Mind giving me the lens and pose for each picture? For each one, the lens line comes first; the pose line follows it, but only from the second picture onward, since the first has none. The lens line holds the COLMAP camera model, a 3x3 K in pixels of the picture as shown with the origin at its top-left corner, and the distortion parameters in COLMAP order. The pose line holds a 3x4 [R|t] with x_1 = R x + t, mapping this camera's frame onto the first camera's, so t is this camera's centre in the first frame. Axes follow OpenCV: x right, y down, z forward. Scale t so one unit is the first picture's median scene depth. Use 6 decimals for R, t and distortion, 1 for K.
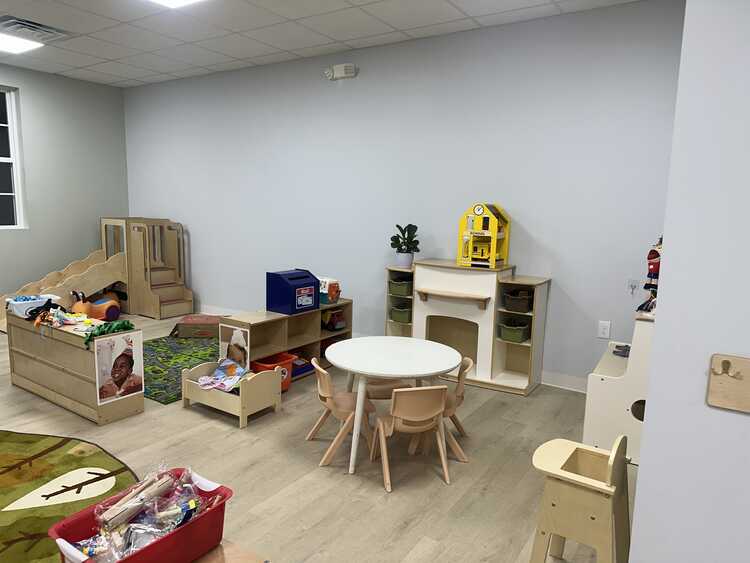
lens RADIAL K [[533.0, 0, 375.0], [0, 533.0, 281.5], [0, 0, 1]] dist [0.084697, -0.108183]
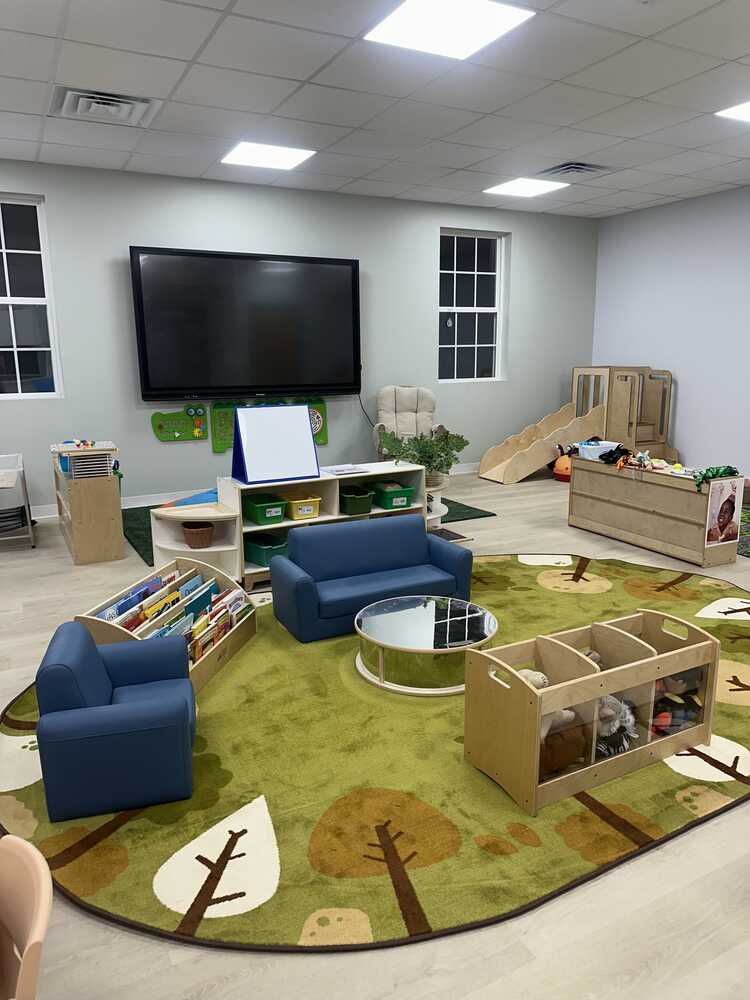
lens RADIAL K [[710.7, 0, 368.1], [0, 710.7, 498.1], [0, 0, 1]] dist [0.084697, -0.108183]
pose [[0.871531, 0.065364, -0.485965, -0.388894], [-0.037706, 0.997075, 0.066488, 0.067236], [0.488889, -0.039622, 0.871446, -0.451421]]
